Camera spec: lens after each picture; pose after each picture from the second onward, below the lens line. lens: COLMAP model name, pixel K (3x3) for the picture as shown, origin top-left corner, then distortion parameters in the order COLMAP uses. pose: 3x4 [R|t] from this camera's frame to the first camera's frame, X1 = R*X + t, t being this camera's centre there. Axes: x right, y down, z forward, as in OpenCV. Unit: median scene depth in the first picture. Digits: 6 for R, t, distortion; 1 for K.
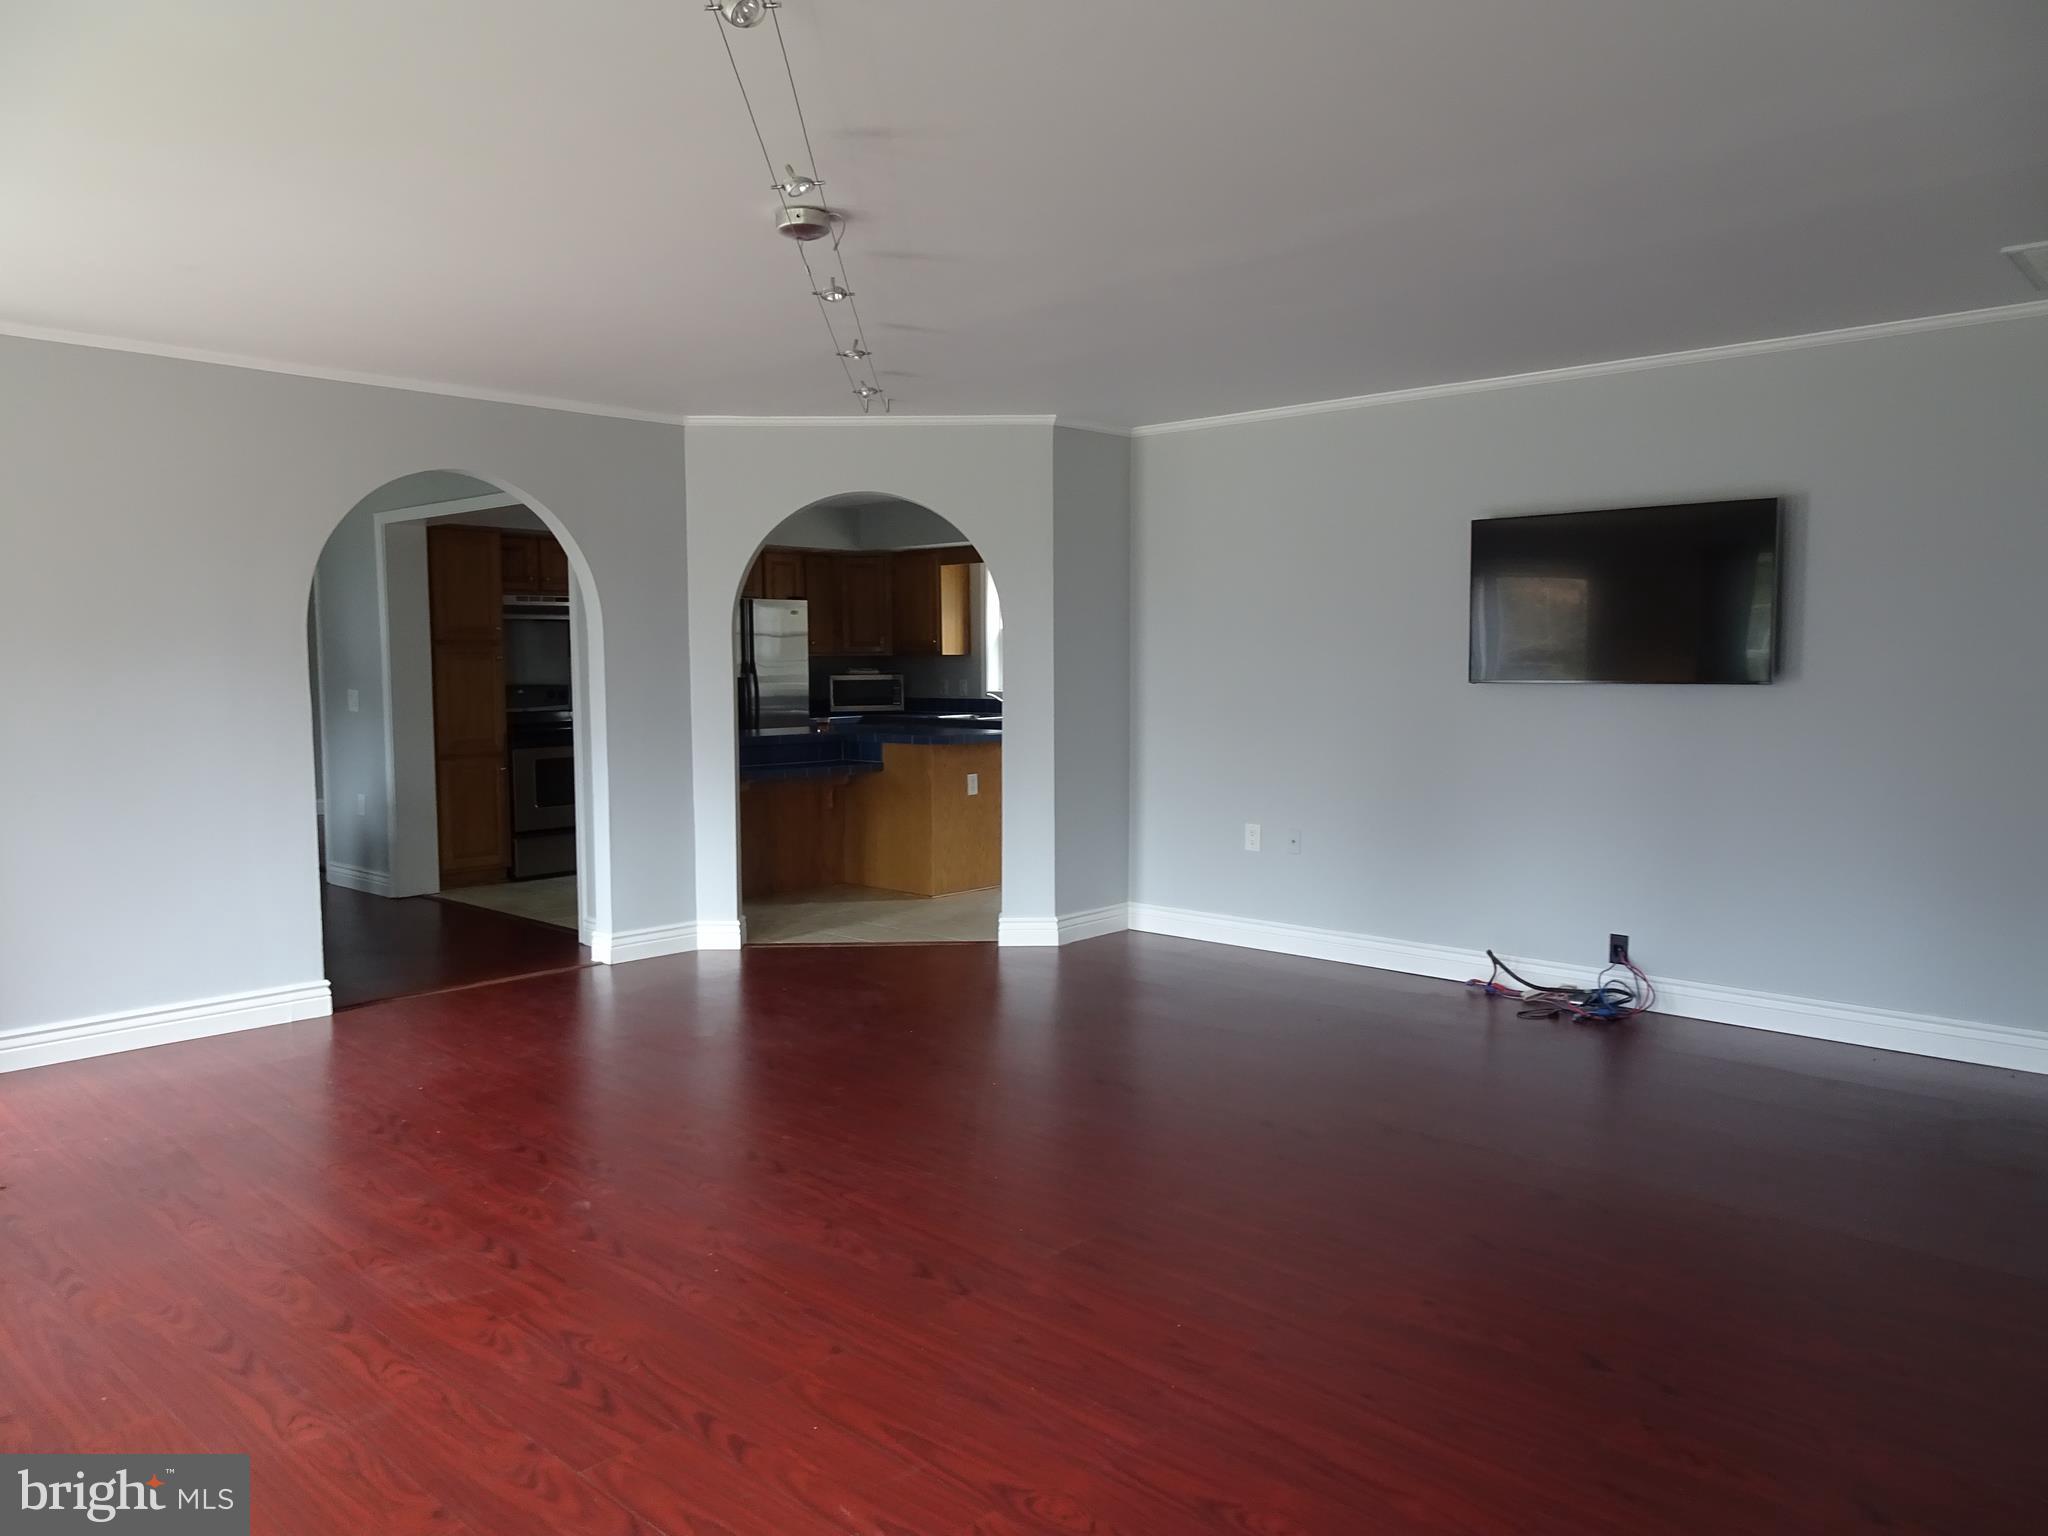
lens RADIAL K [[1460.7, 0, 1027.9], [0, 1460.7, 770.9], [0, 0, 1]] dist [0.010783, 0.005429]
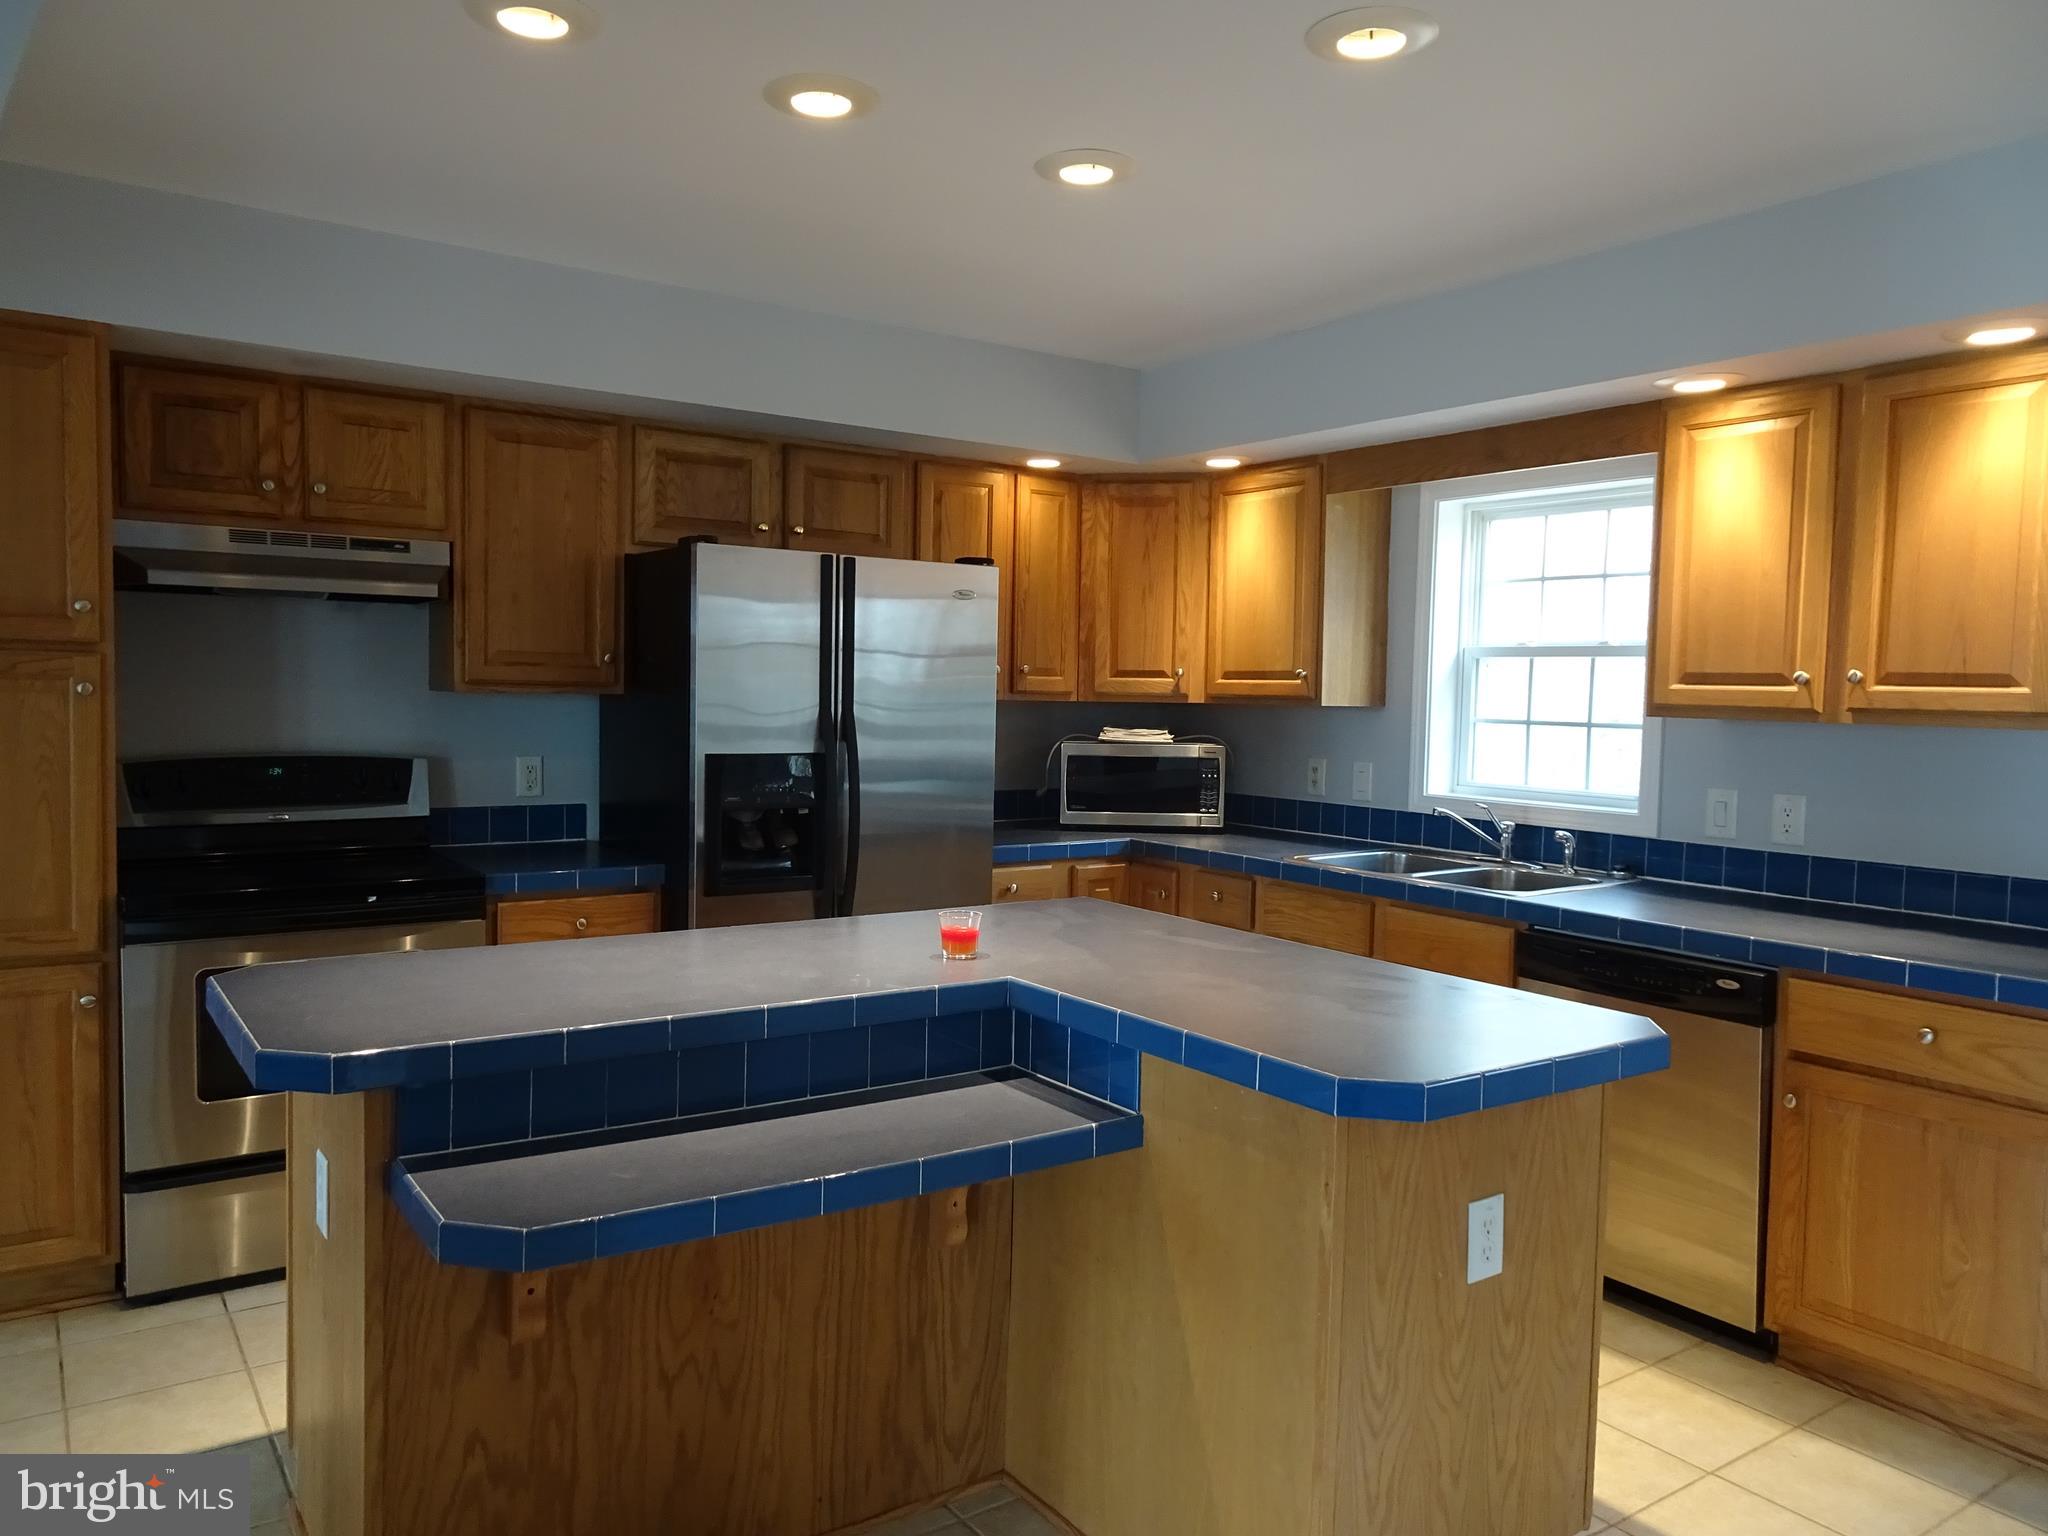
lens RADIAL K [[1460.7, 0, 1022.0], [0, 1460.7, 768.1], [0, 0, 1]] dist [0.010783, 0.005429]
pose [[0.975487, 0.040080, -0.216376, -0.061315], [-0.044948, 0.998834, -0.017620, -0.061087], [0.215417, 0.026914, 0.976151, 0.688119]]
